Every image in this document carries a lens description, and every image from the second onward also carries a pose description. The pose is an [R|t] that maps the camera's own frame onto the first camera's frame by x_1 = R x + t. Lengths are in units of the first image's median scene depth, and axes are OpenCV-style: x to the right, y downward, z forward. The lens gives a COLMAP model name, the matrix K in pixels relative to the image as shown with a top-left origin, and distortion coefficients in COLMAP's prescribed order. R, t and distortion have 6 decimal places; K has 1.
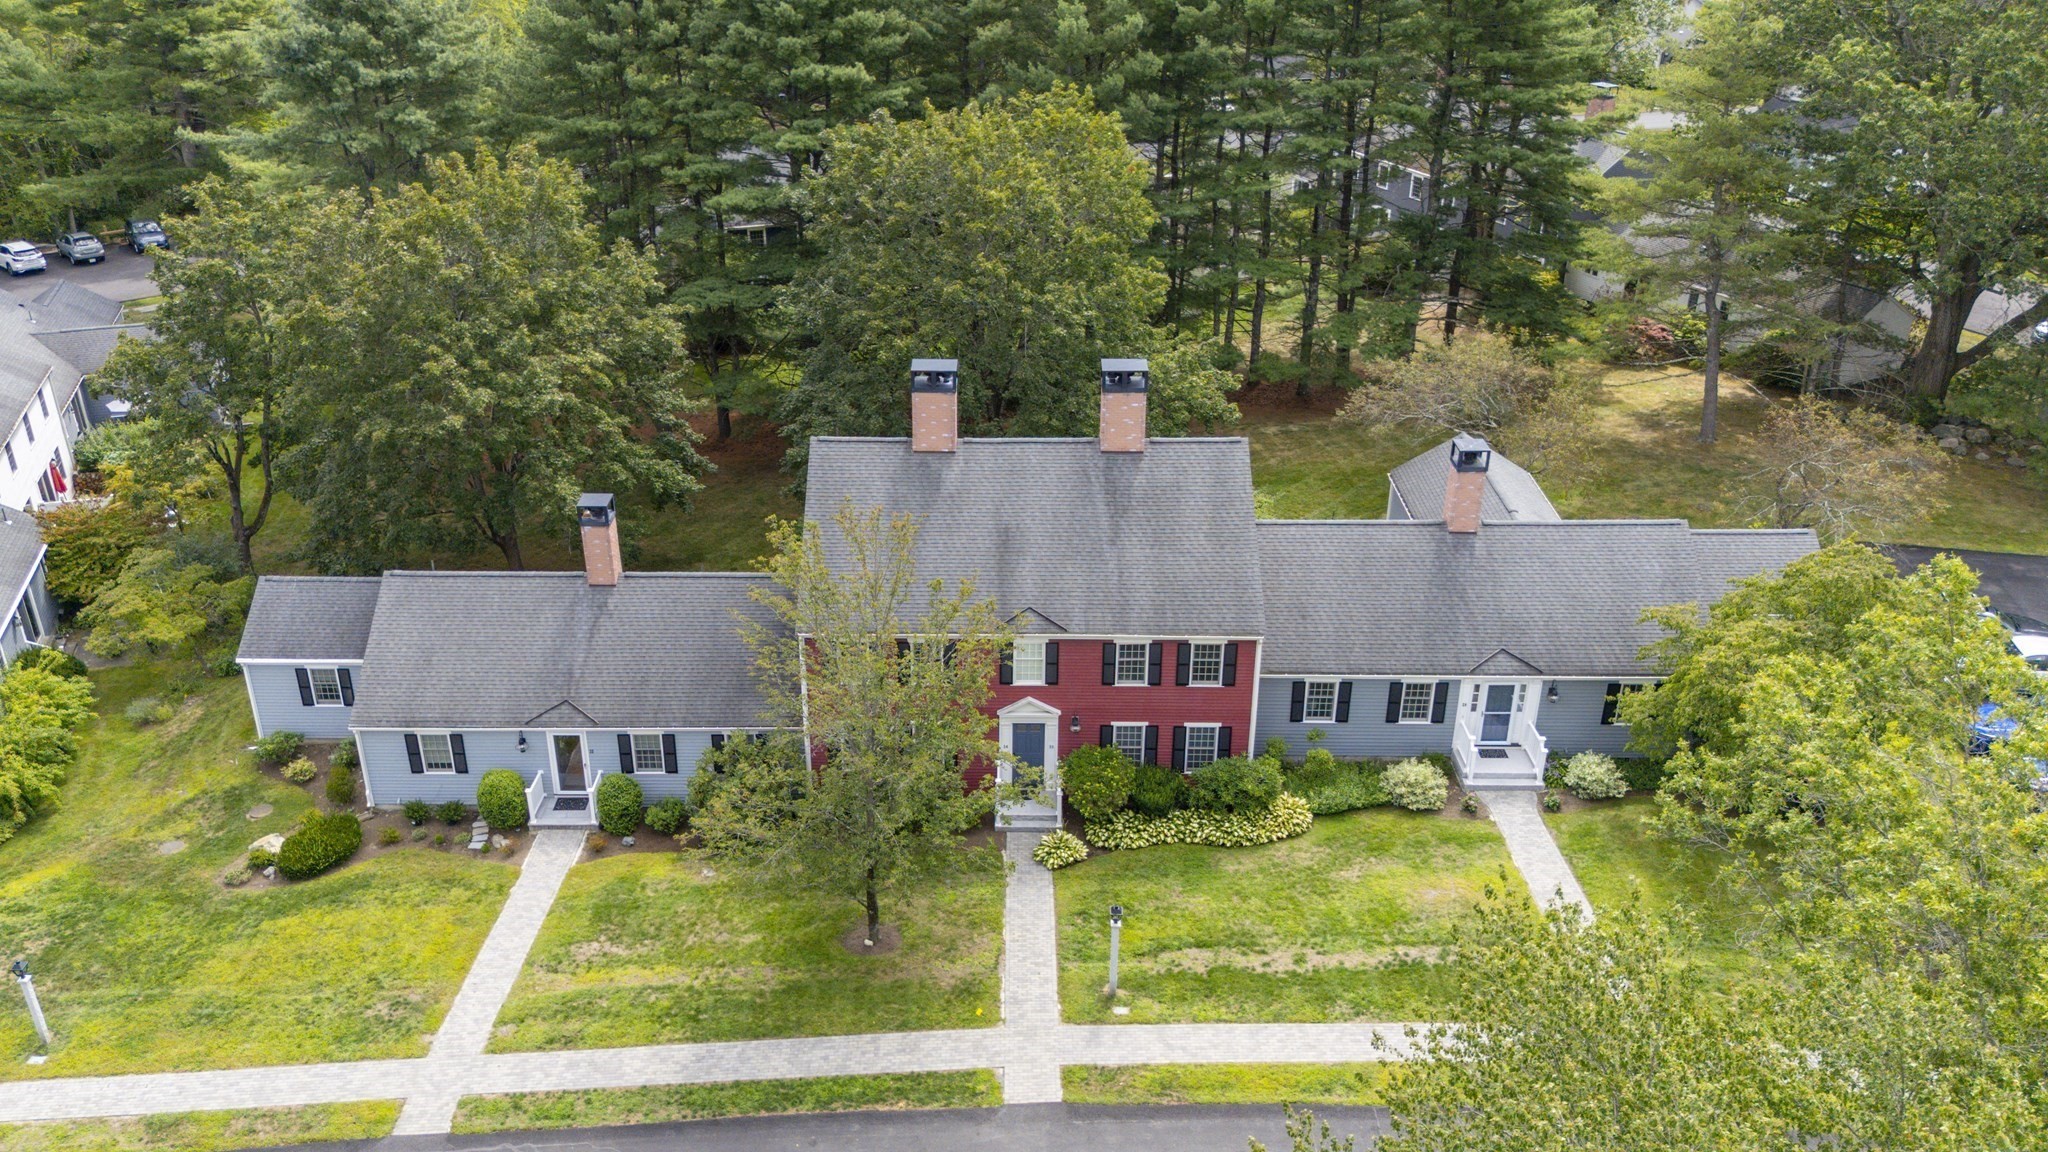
lens RADIAL K [[1652.8, 0, 1024.0], [0, 1652.8, 576.0], [0, 0, 1]] dist [0.068954, -0.000050]
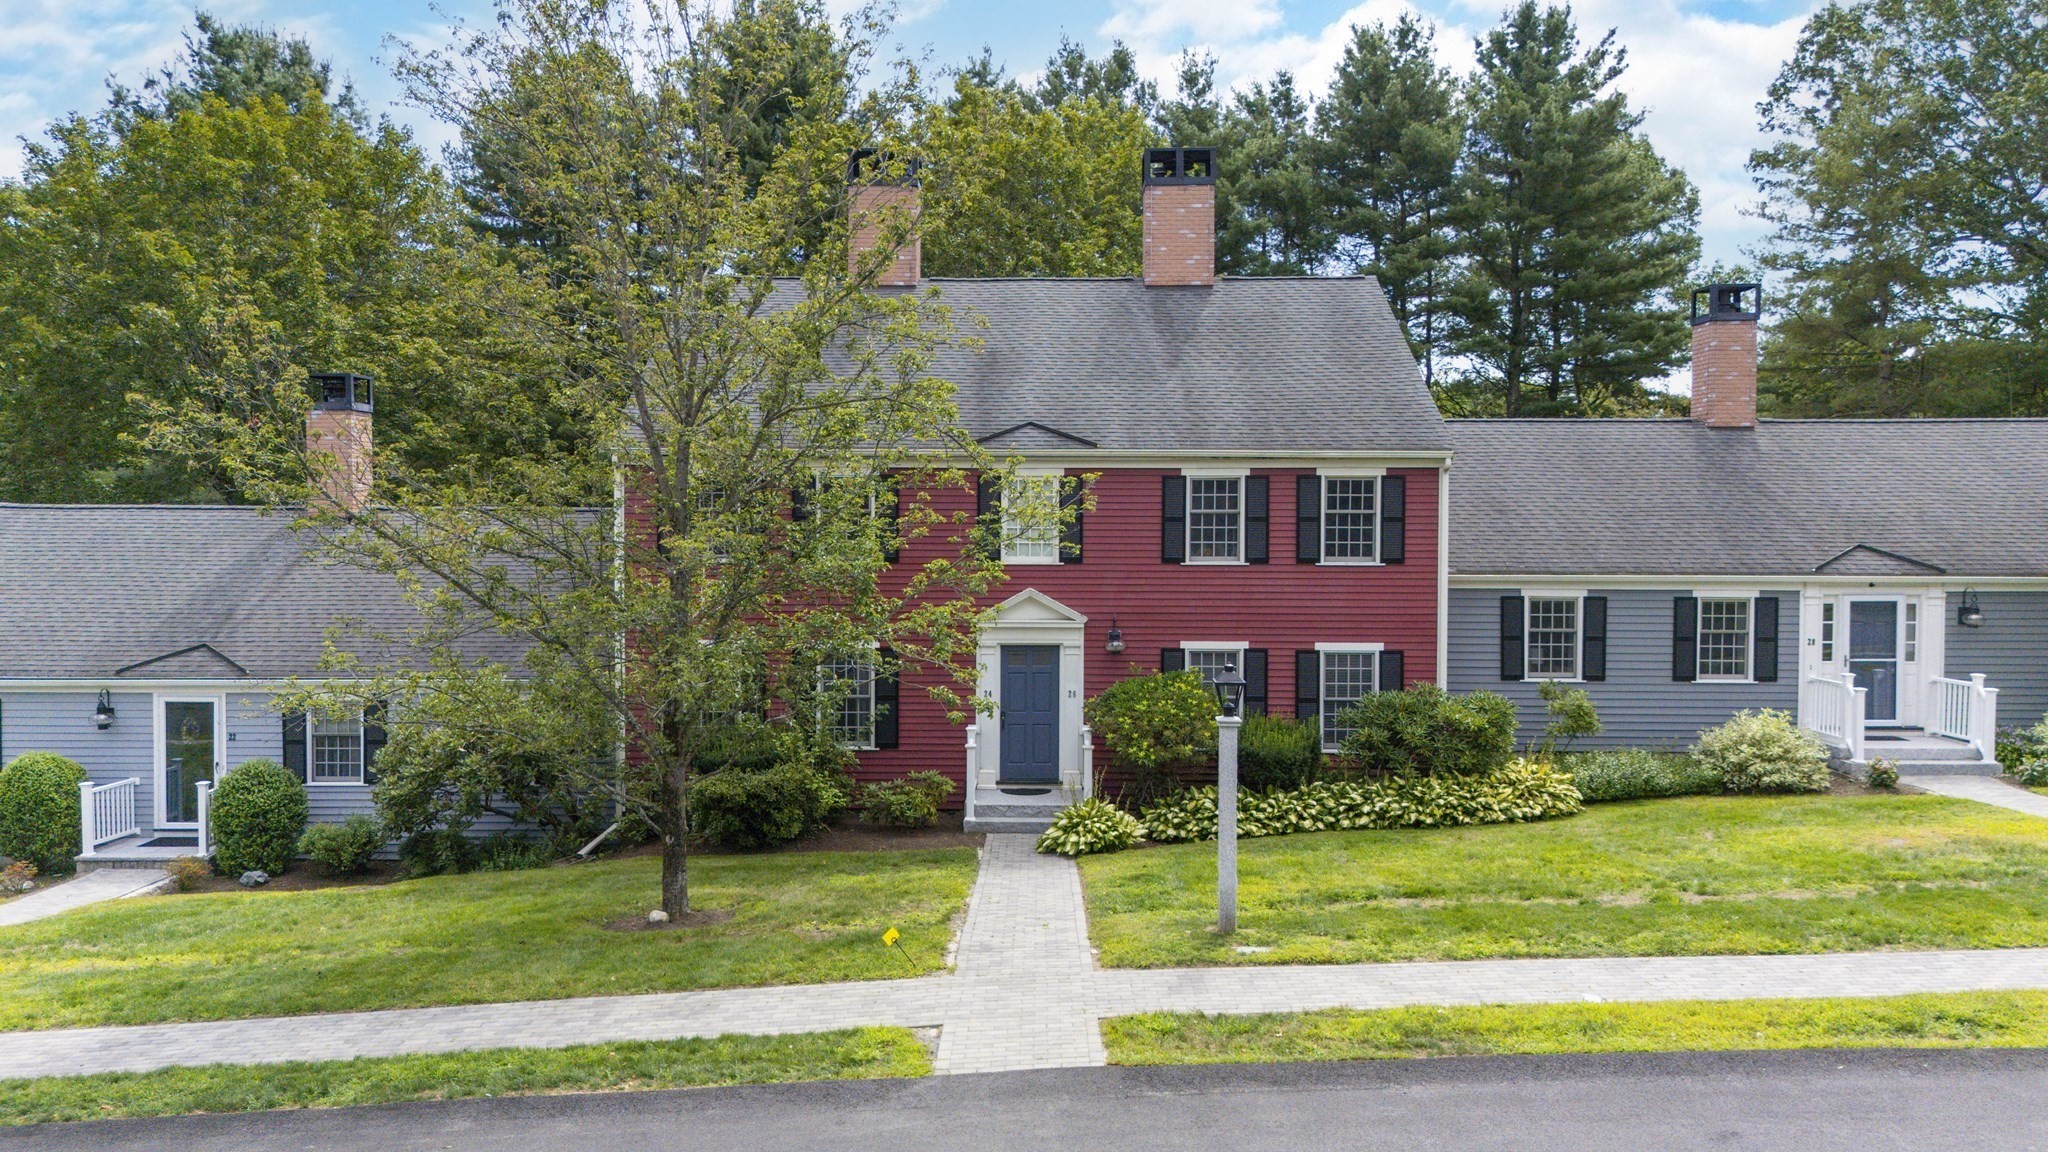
lens RADIAL K [[1524.1, 0, 1044.2], [0, 1524.1, 570.1], [0, 0, 1]] dist [0.027122, -0.001267]
pose [[0.999990, -0.003843, -0.002117, 0.008982], [0.002621, 0.910106, -0.414367, 0.278183], [0.003519, 0.414357, 0.910108, 0.539399]]
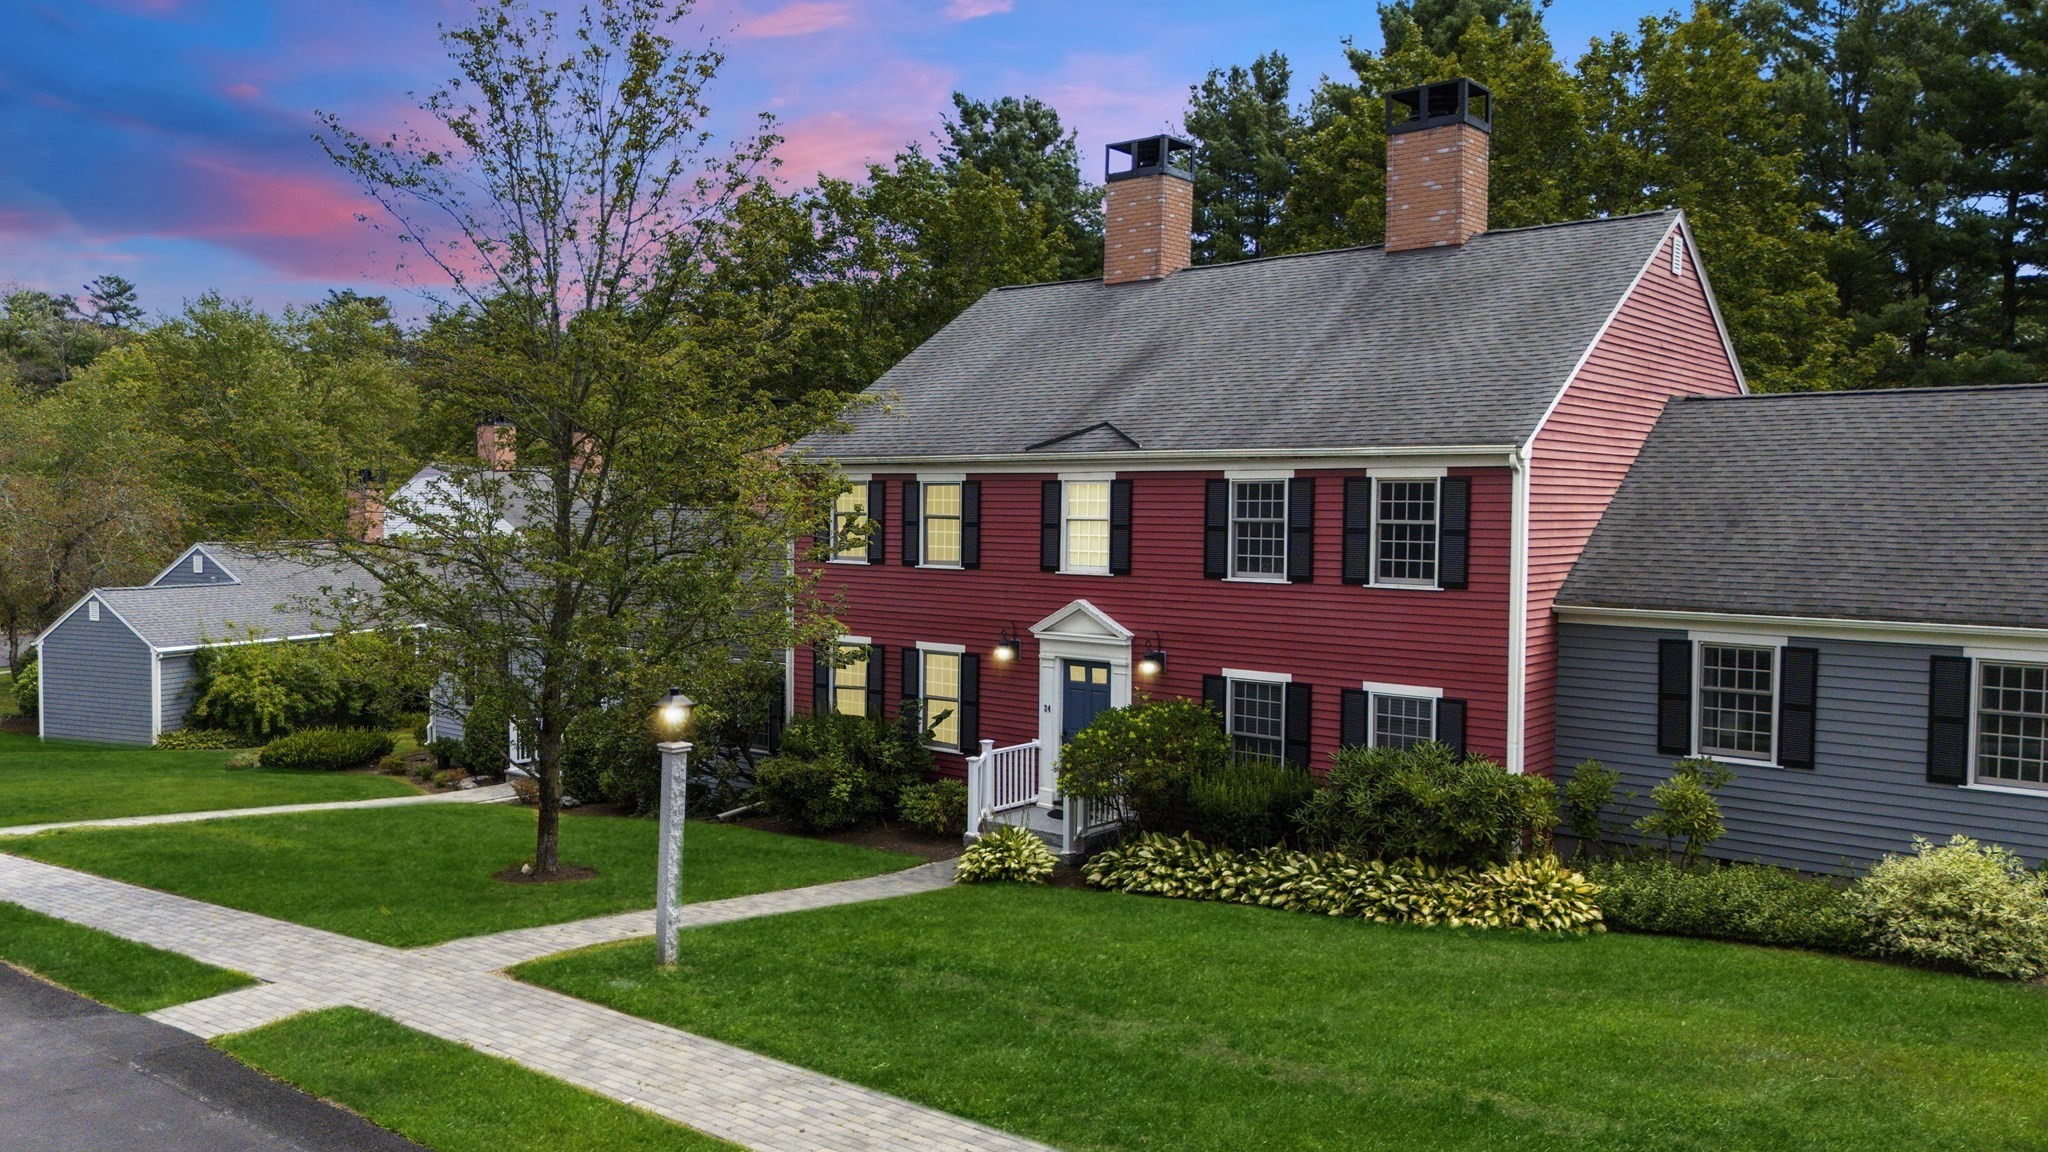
lens RADIAL K [[1543.9, 0, 1024.0], [0, 1543.9, 576.0], [0, 0, 1]] dist [0.023969, -0.004560]
pose [[0.773817, 0.029747, -0.632711, 0.292693], [-0.284426, 0.908845, -0.305128, 0.218915], [0.565959, 0.416073, 0.711740, 0.647191]]
